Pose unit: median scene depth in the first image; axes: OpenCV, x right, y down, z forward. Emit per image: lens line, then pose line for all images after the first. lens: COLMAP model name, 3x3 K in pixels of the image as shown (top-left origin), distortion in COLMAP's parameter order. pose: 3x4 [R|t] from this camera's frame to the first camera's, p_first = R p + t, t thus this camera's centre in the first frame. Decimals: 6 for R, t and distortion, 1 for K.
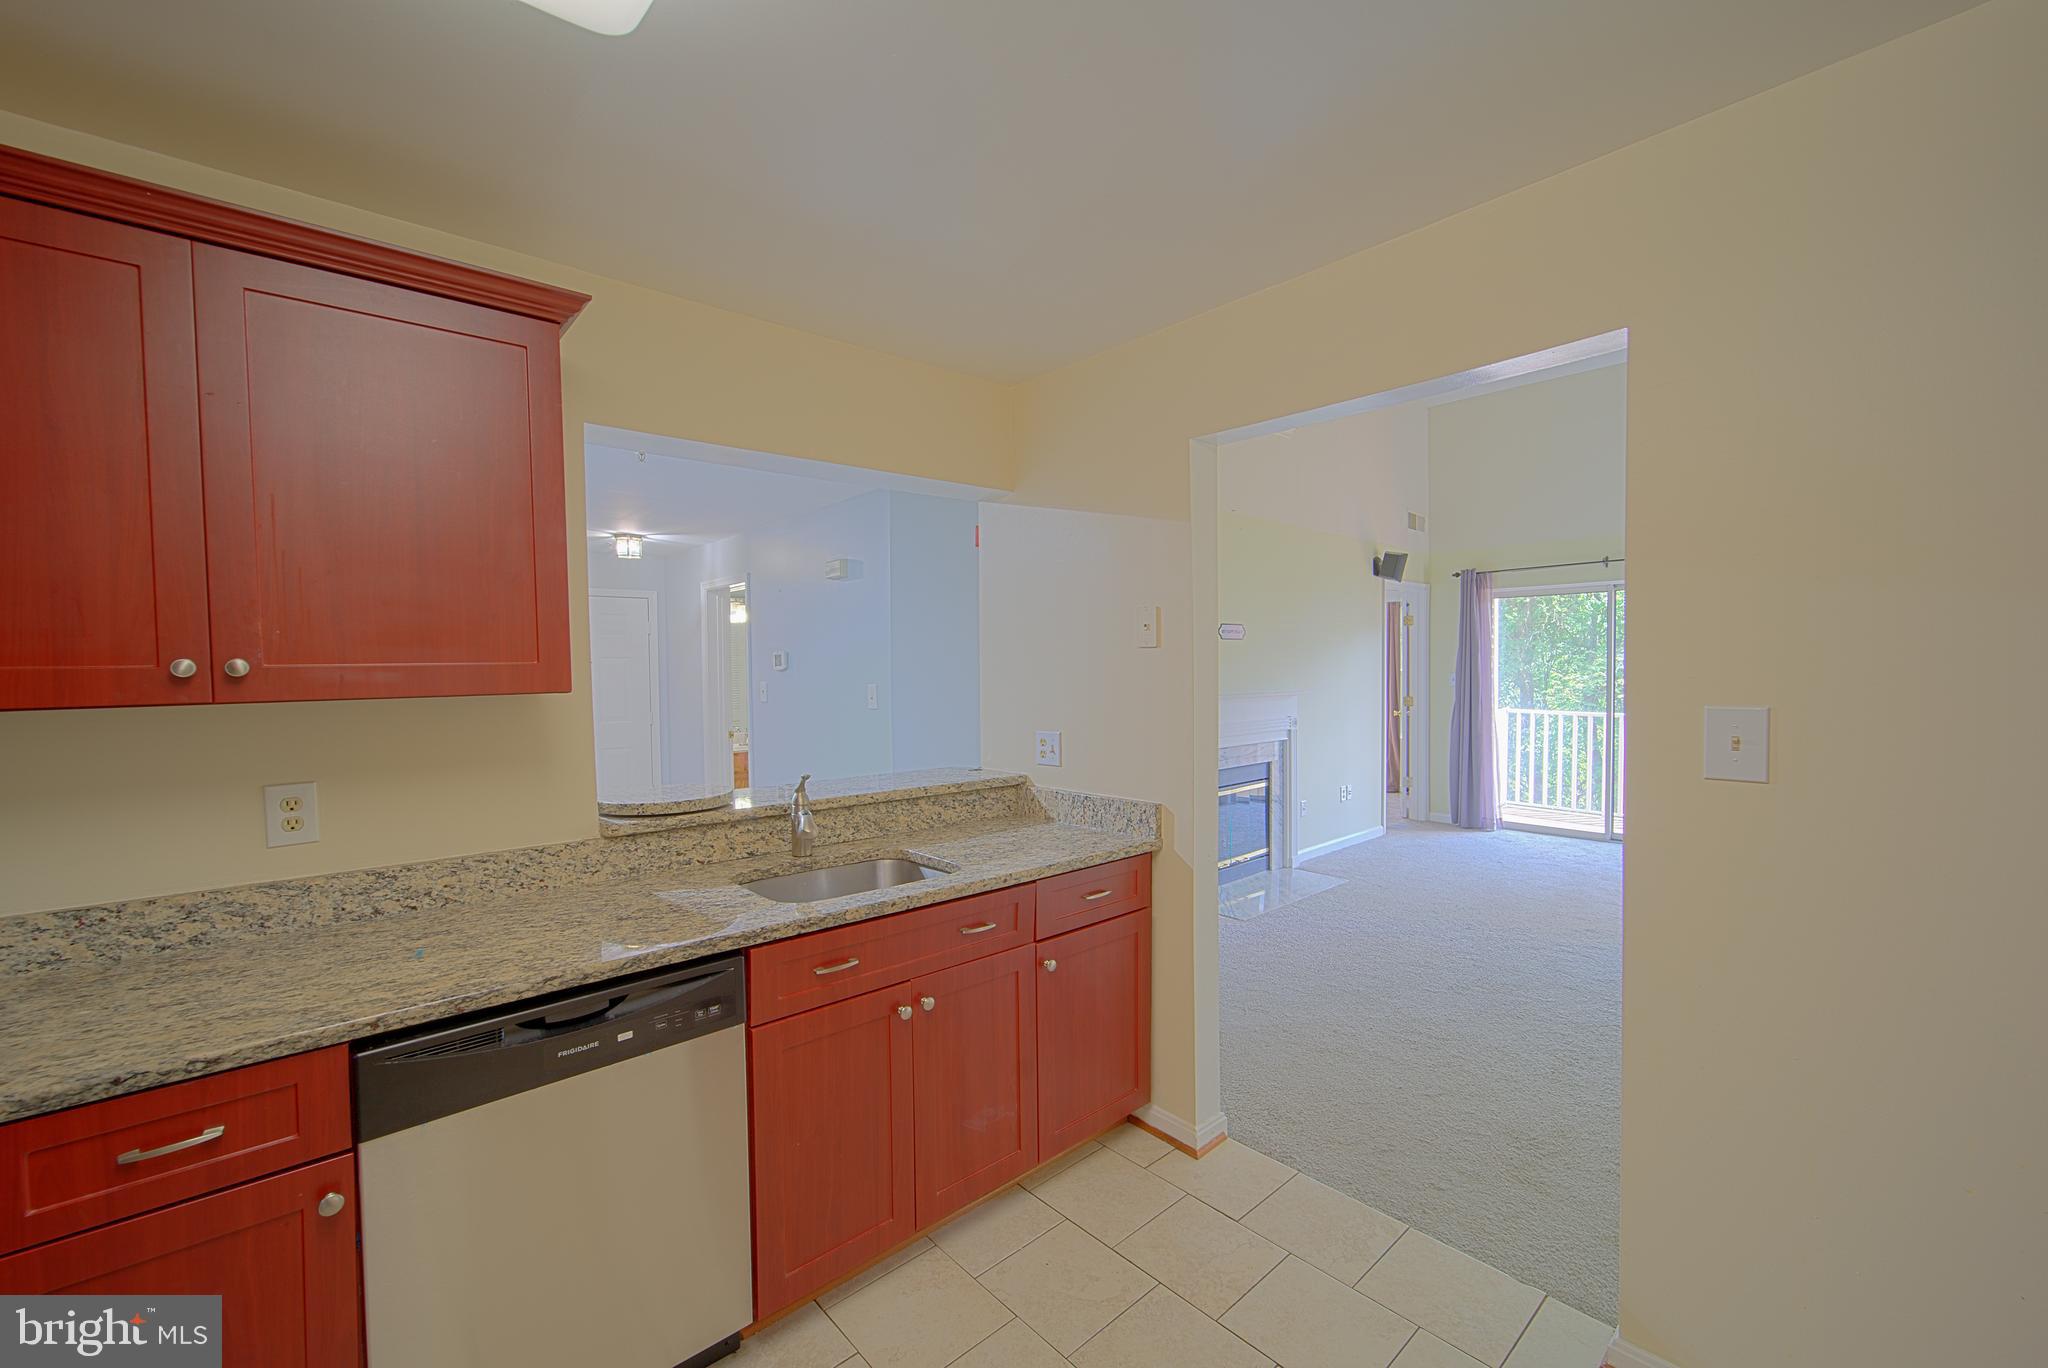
lens RADIAL K [[839.5, 0, 988.0], [0, 839.5, 679.6], [0, 0, 1]] dist [-0.002333, 0.002050]
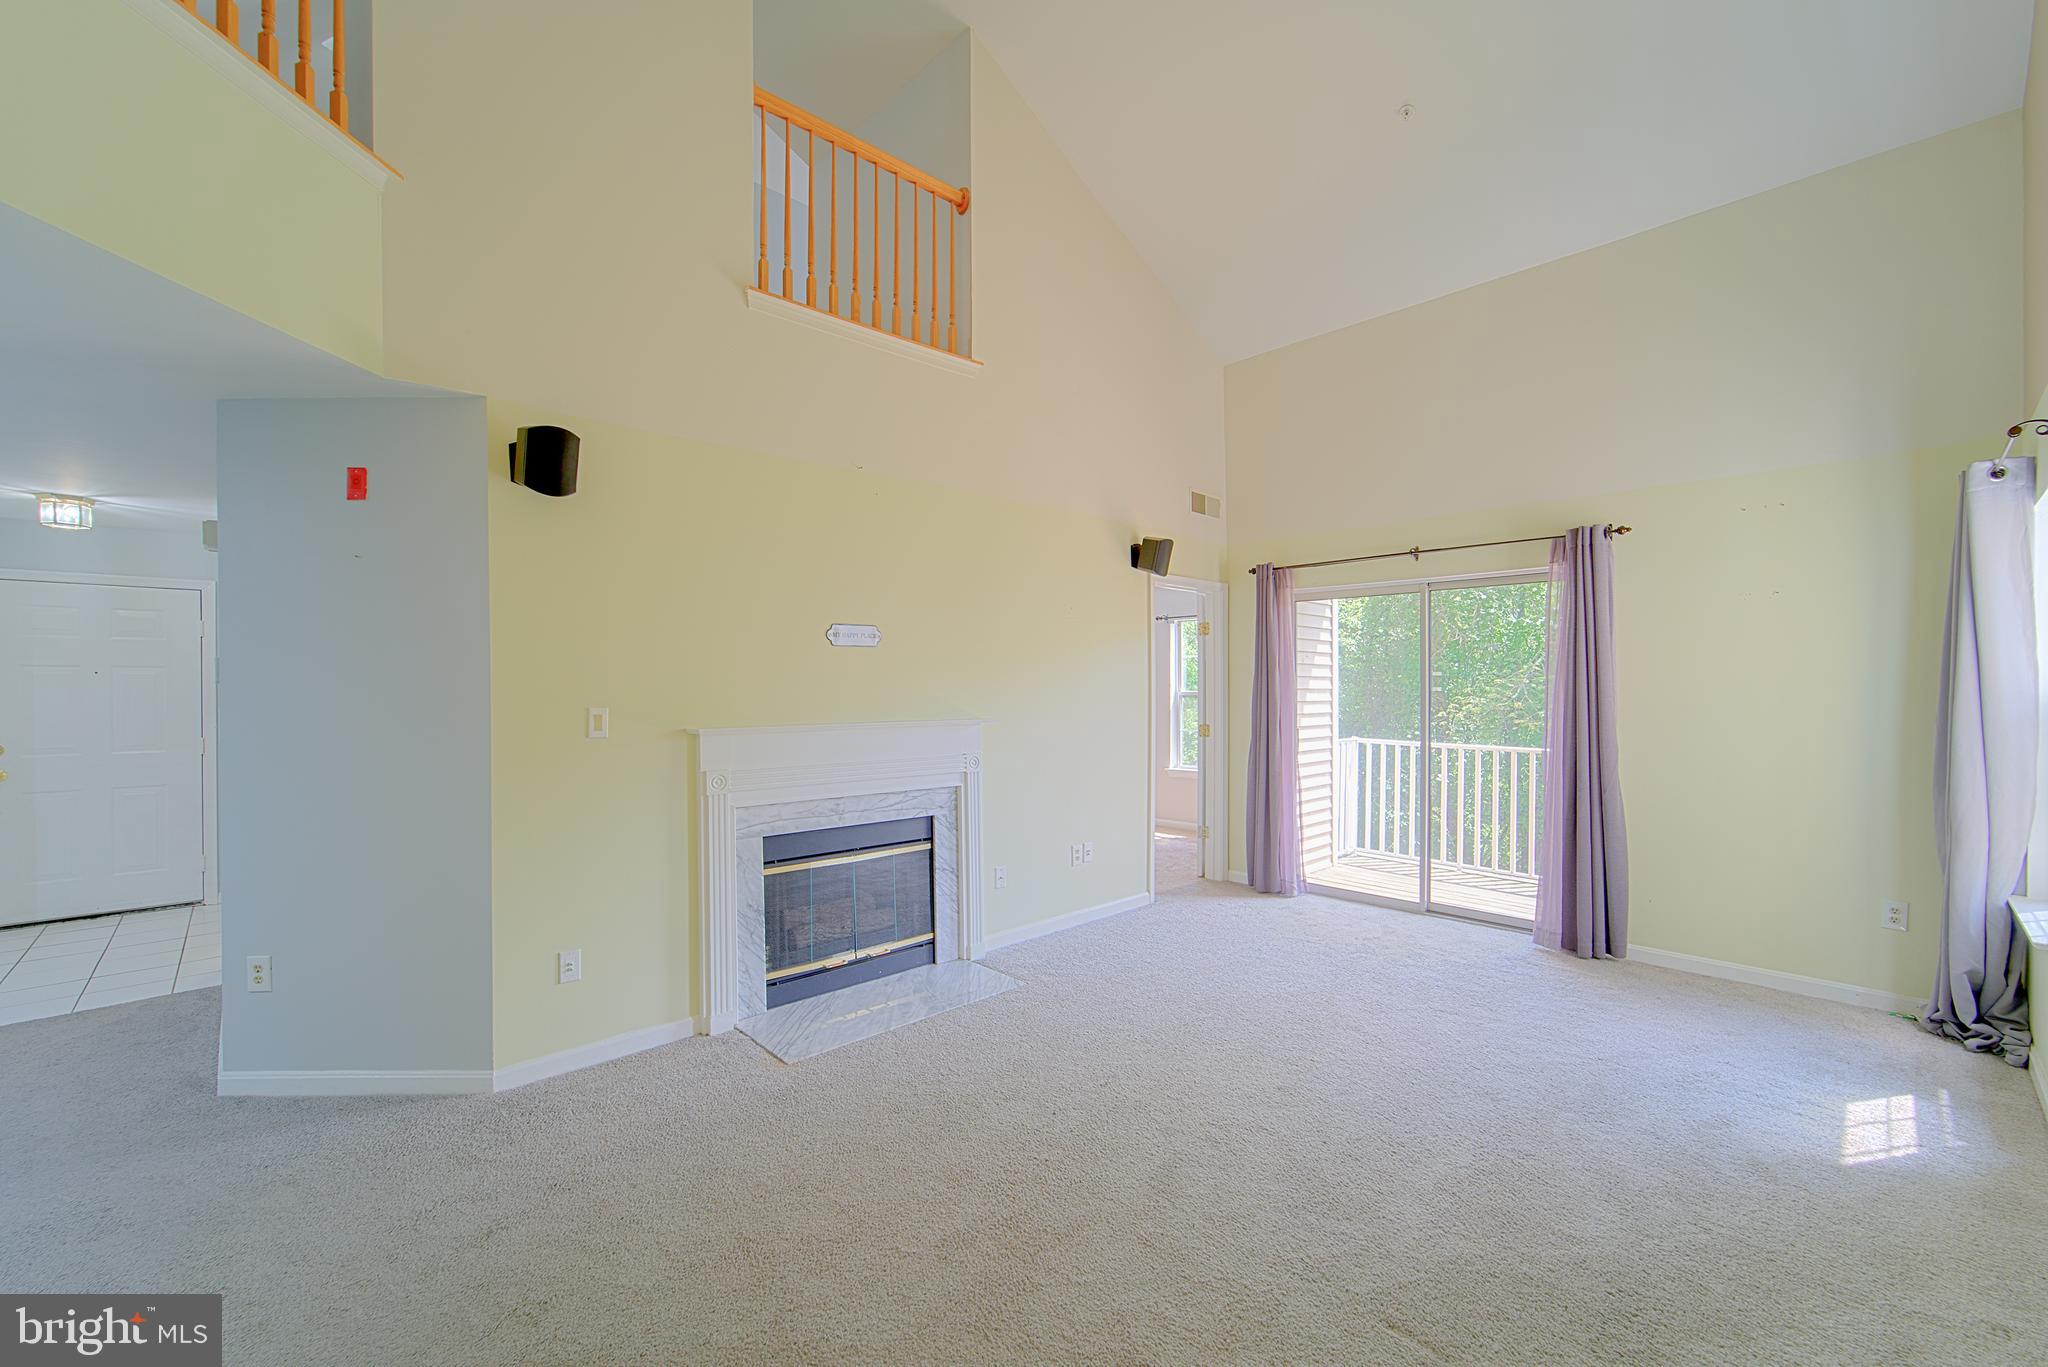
lens RADIAL K [[839.5, 0, 1022.3], [0, 839.5, 688.9], [0, 0, 1]] dist [-0.002333, 0.002050]
pose [[0.999418, 0.006817, 0.033434, 0.341237], [-0.006428, 0.999910, -0.011750, -0.003412], [-0.033511, 0.011529, 0.999372, 0.235412]]
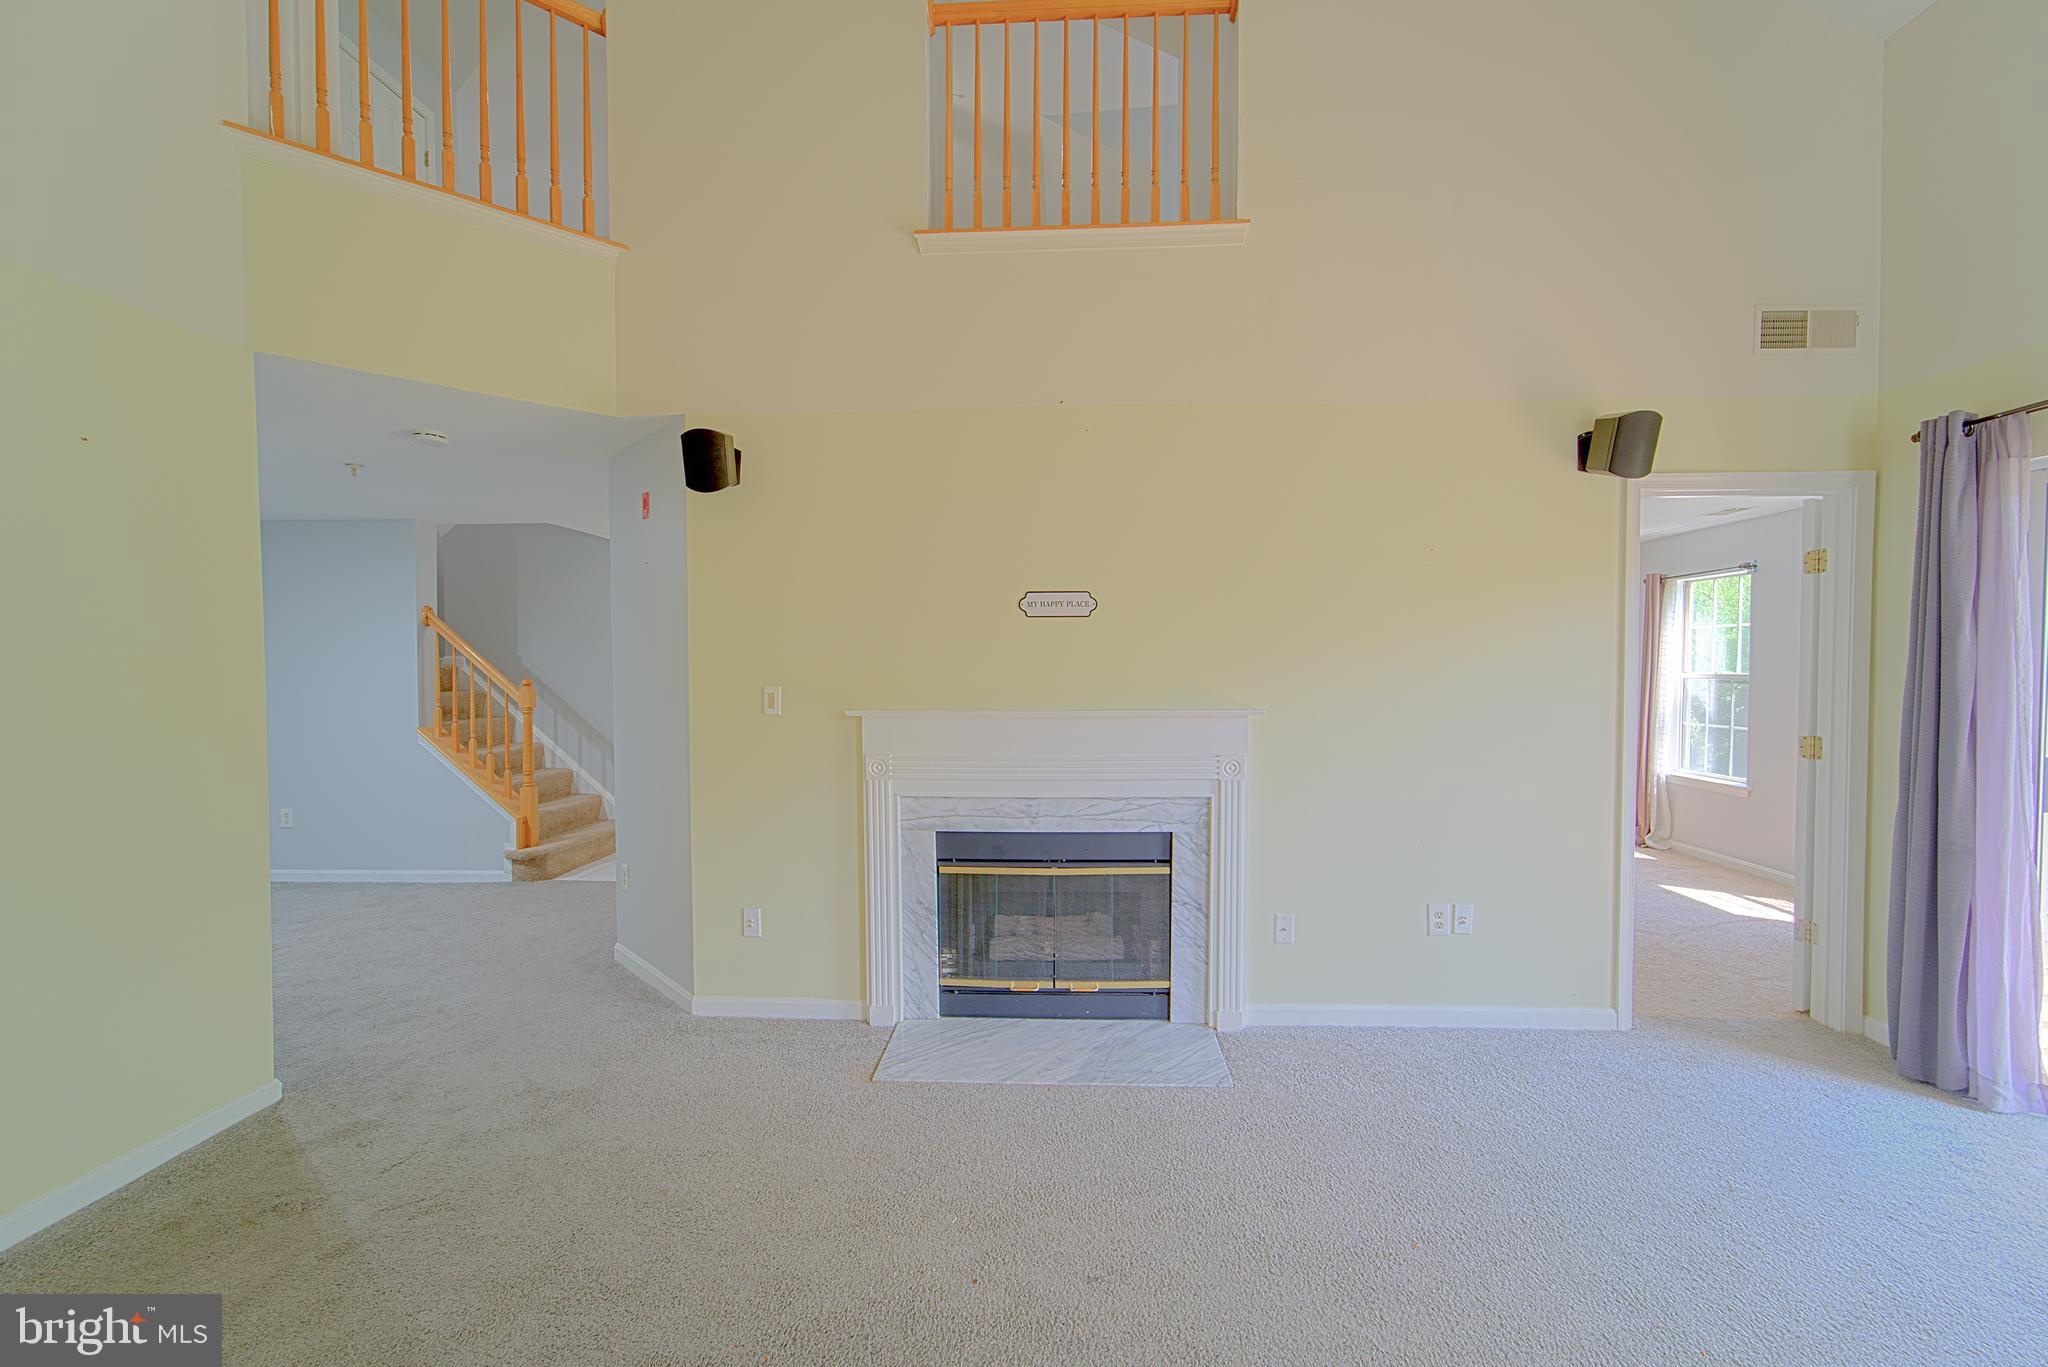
lens RADIAL K [[839.5, 0, 1022.5], [0, 839.5, 680.0], [0, 0, 1]] dist [-0.002333, 0.002050]
pose [[0.726021, 0.026188, -0.687174, 0.571400], [-0.013768, 0.999628, 0.023549, -0.015126], [0.687535, -0.007637, 0.726112, 0.456479]]
